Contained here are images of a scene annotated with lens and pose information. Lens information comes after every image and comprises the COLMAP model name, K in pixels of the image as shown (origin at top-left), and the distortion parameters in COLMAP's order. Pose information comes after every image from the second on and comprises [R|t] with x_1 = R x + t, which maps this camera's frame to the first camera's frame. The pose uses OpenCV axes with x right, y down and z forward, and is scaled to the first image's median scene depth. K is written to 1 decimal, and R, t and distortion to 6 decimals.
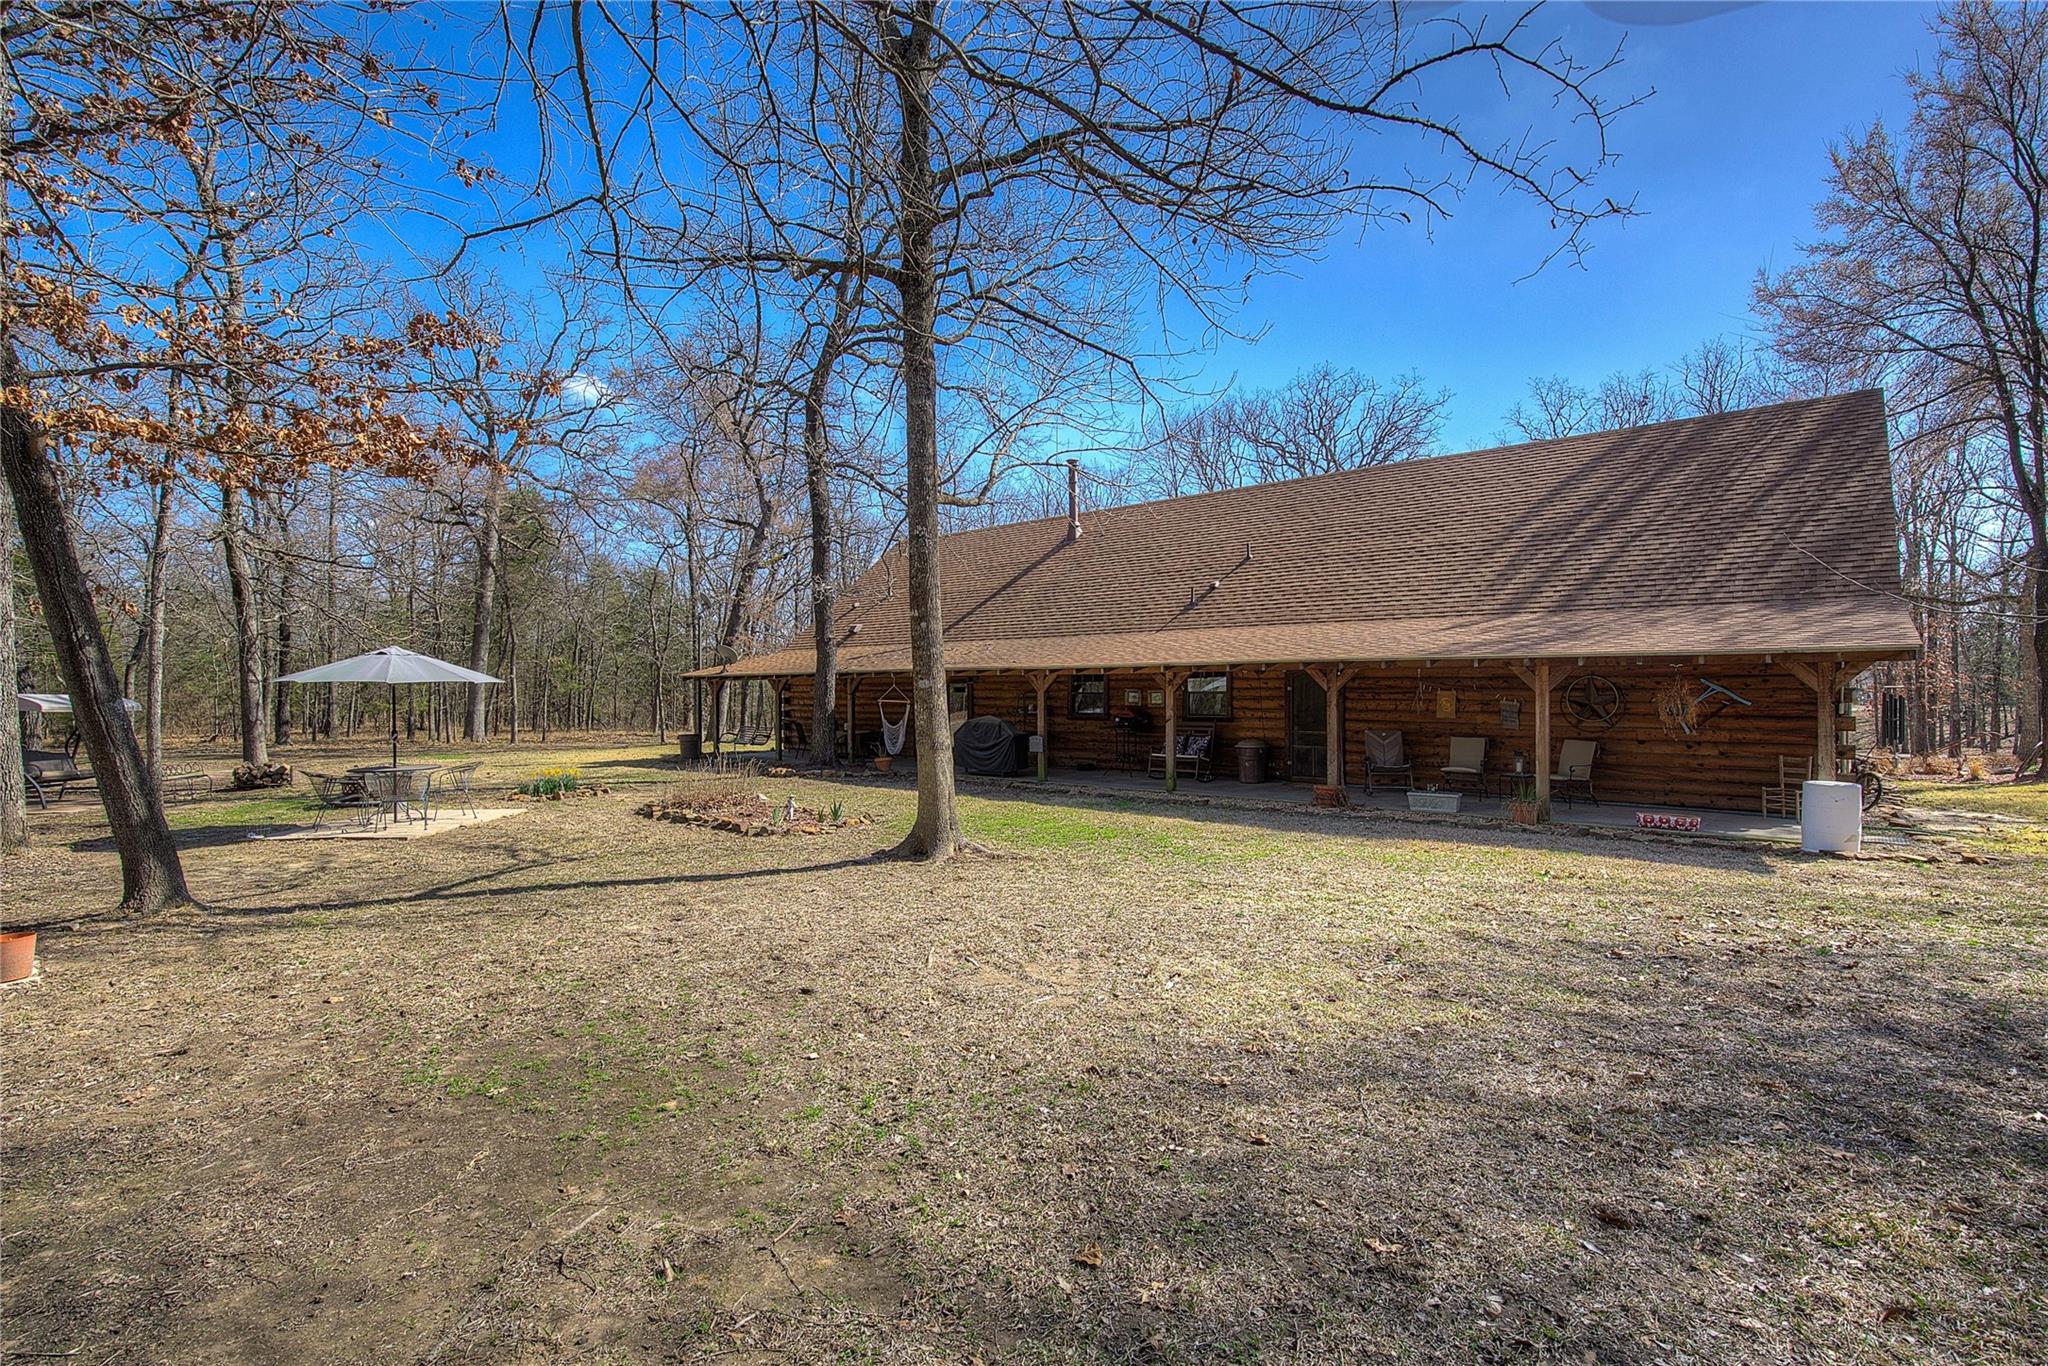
lens RADIAL K [[954.9, 0, 1028.3], [0, 954.9, 684.6], [0, 0, 1]] dist [-0.002483, -0.000395]
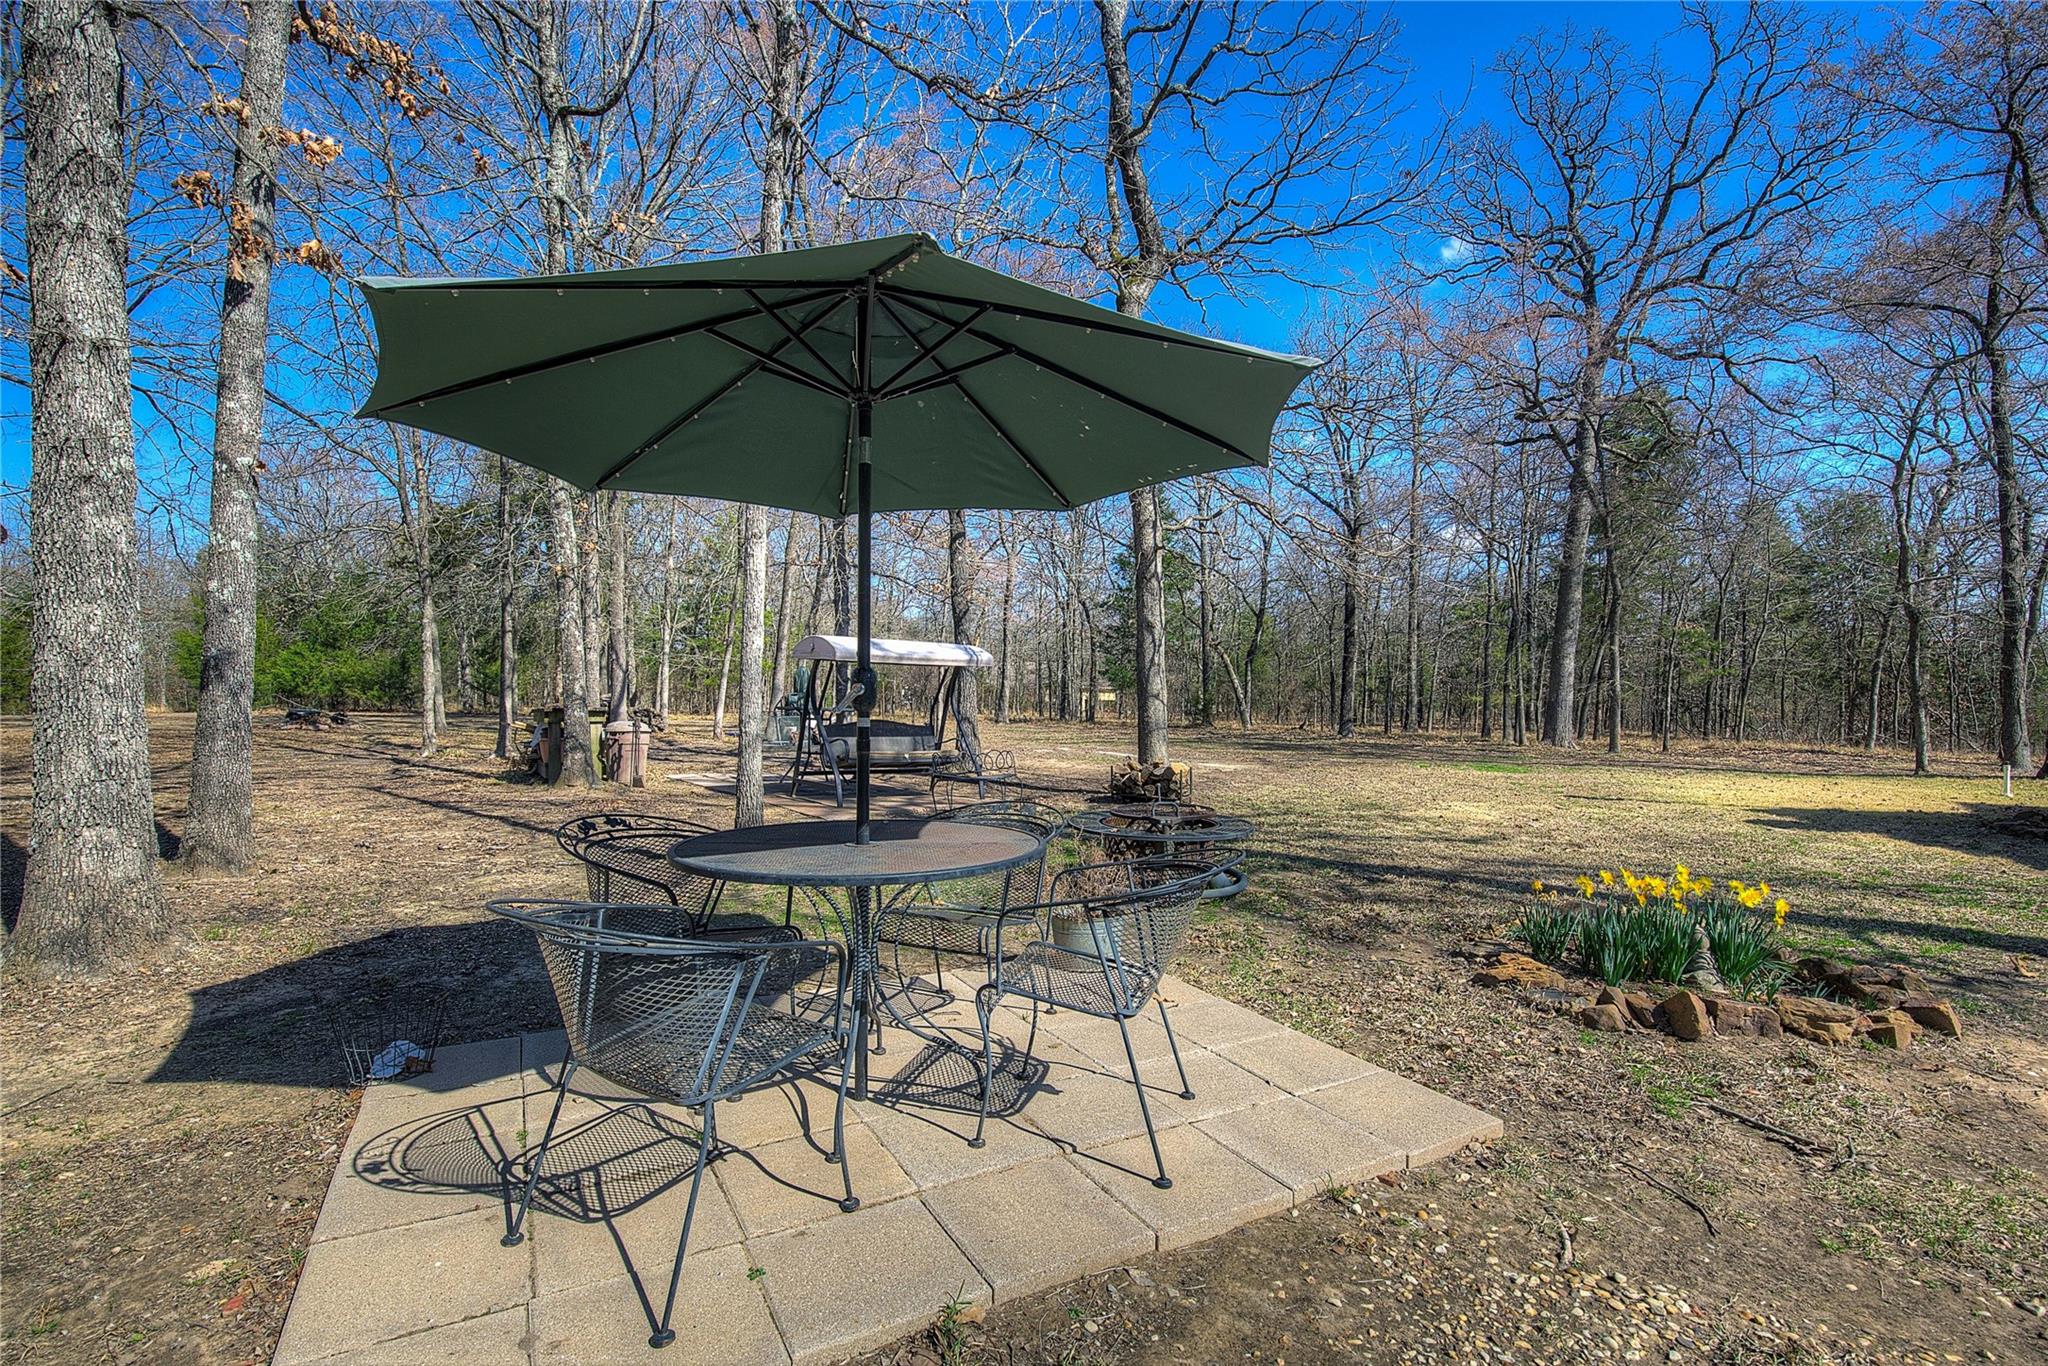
lens RADIAL K [[954.9, 0, 1029.7], [0, 954.9, 684.4], [0, 0, 1]] dist [-0.002483, -0.000395]
pose [[0.489086, 0.018034, -0.872049, -0.169558], [-0.018438, 0.999777, 0.010334, 0.016187], [0.872041, 0.011024, 0.489309, 0.337221]]
